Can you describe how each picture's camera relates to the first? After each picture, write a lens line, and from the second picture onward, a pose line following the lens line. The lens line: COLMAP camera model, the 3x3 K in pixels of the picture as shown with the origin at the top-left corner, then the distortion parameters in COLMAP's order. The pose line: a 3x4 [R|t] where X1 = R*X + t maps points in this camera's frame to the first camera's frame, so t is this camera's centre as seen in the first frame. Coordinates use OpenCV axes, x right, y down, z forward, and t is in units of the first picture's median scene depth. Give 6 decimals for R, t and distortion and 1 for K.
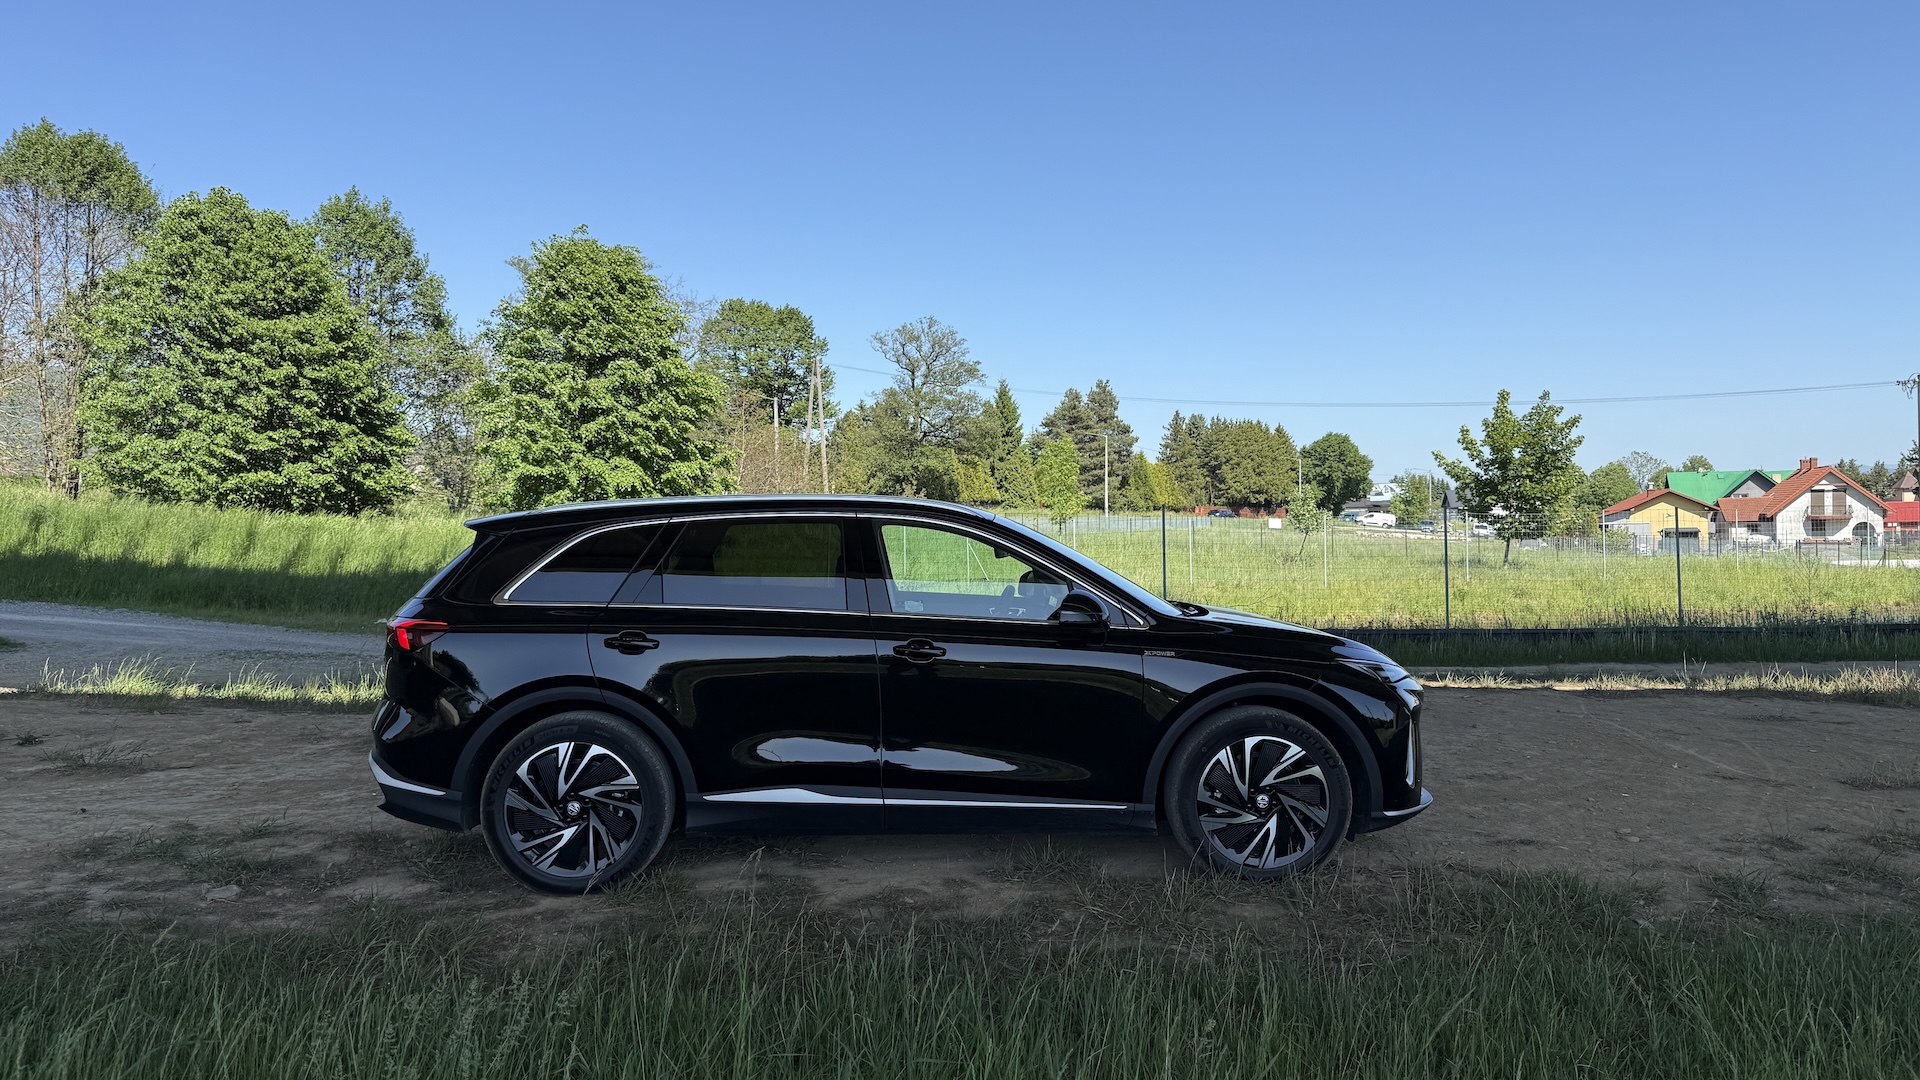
lens RADIAL K [[1346.8, 0, 944.3], [0, 1346.8, 544.7], [0, 0, 1]] dist [0.097918, -0.141574]
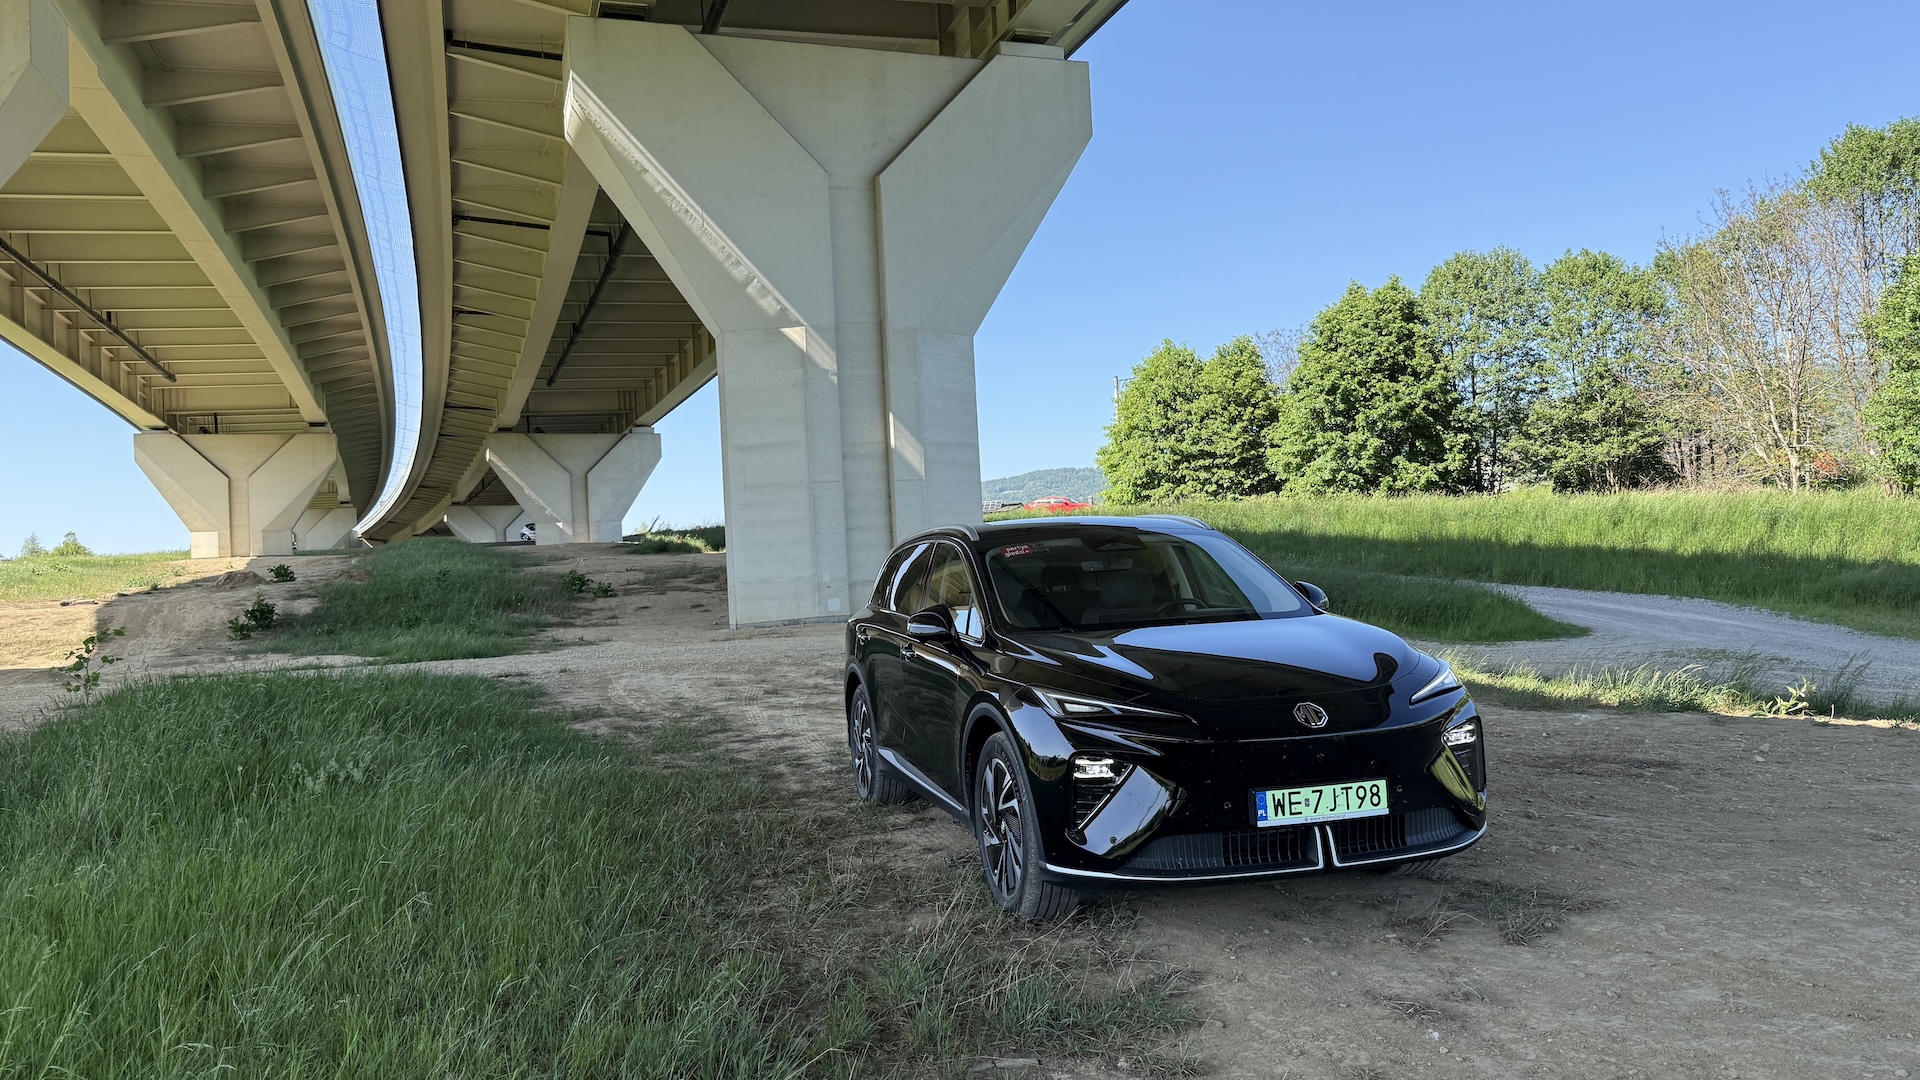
lens RADIAL K [[1342.2, 0, 946.2], [0, 1342.2, 554.7], [0, 0, 1]] dist [0.148929, -0.263174]
pose [[0.227331, -0.018287, -0.973646, 0.175796], [0.029756, 0.999487, -0.011825, 0.000756], [0.973363, -0.026284, 0.227759, 0.111967]]
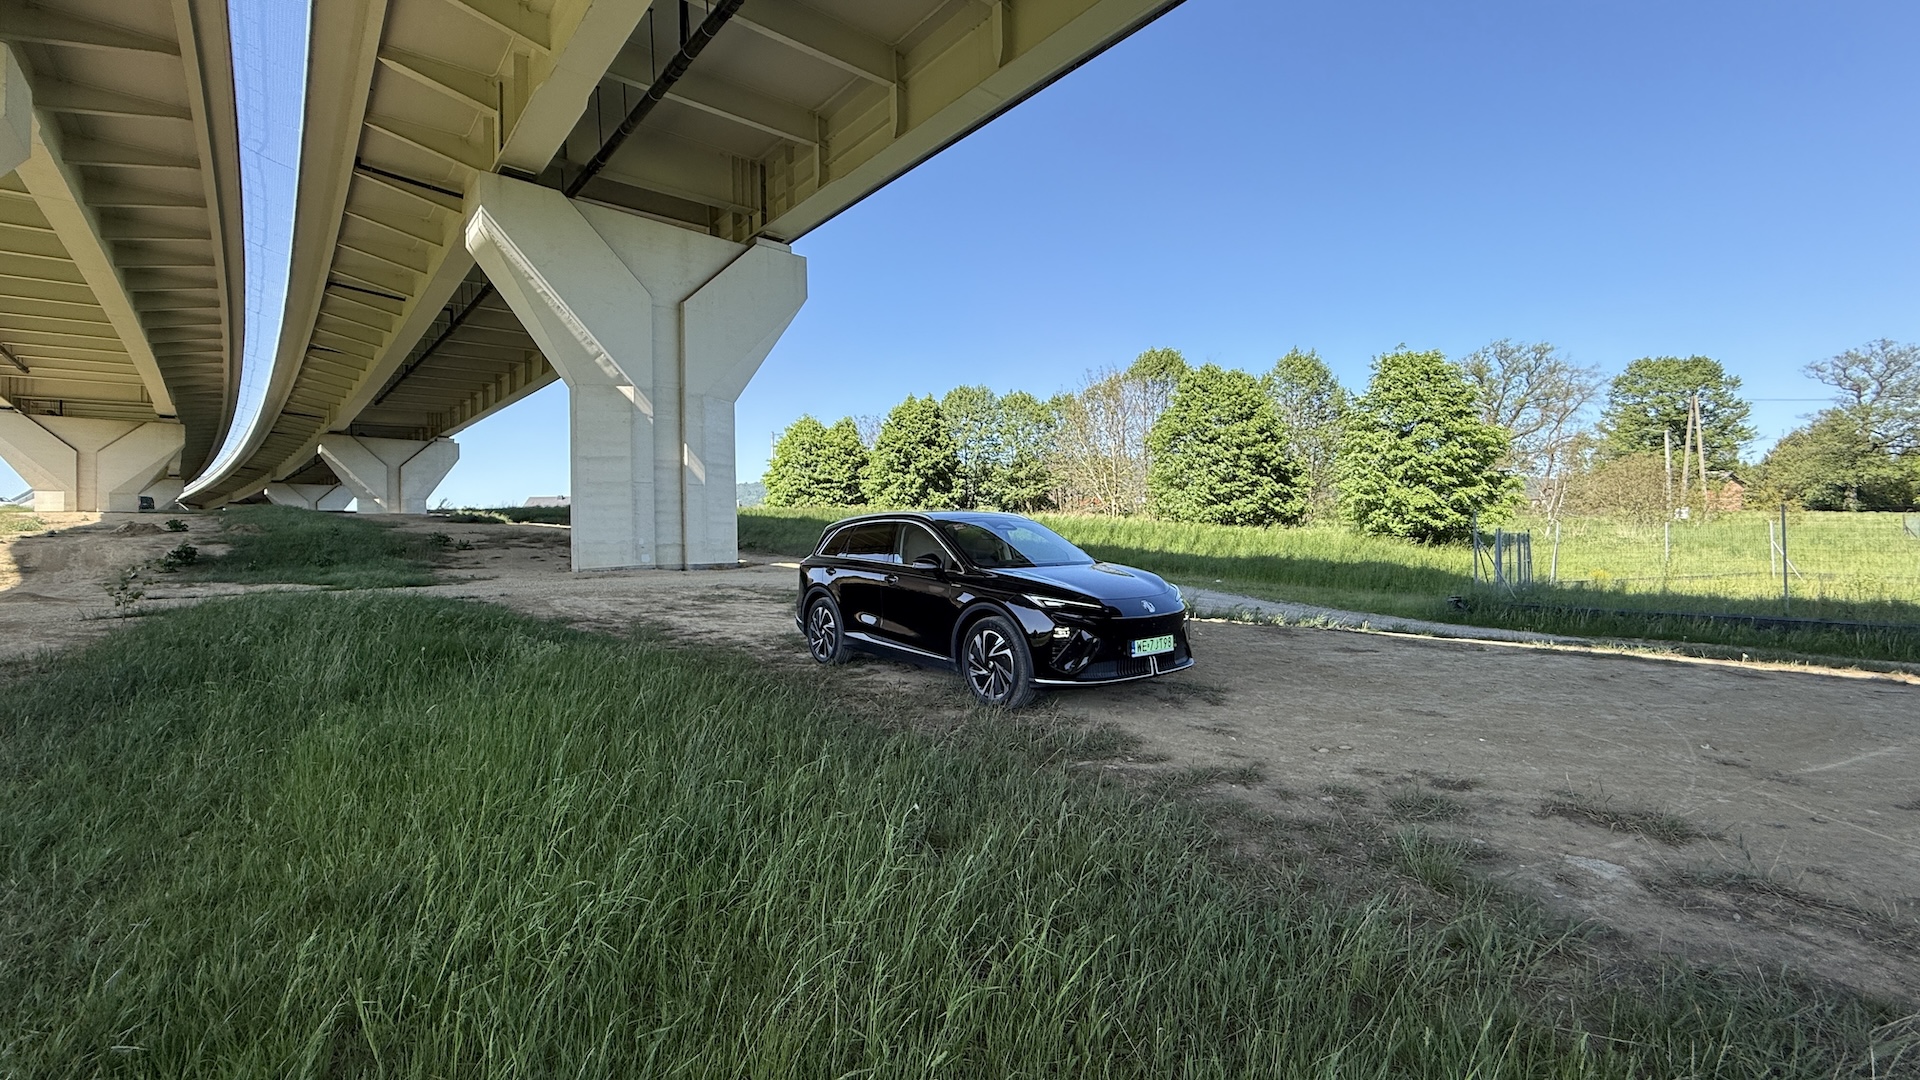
lens RADIAL K [[769.4, 0, 956.2], [0, 769.4, 534.7], [0, 0, 1]] dist [0.002043, -0.000133]
pose [[0.586729, -0.006352, -0.809759, 0.164471], [-0.003616, 0.999939, -0.010464, 0.002356], [0.809775, 0.009067, 0.586670, 0.047307]]
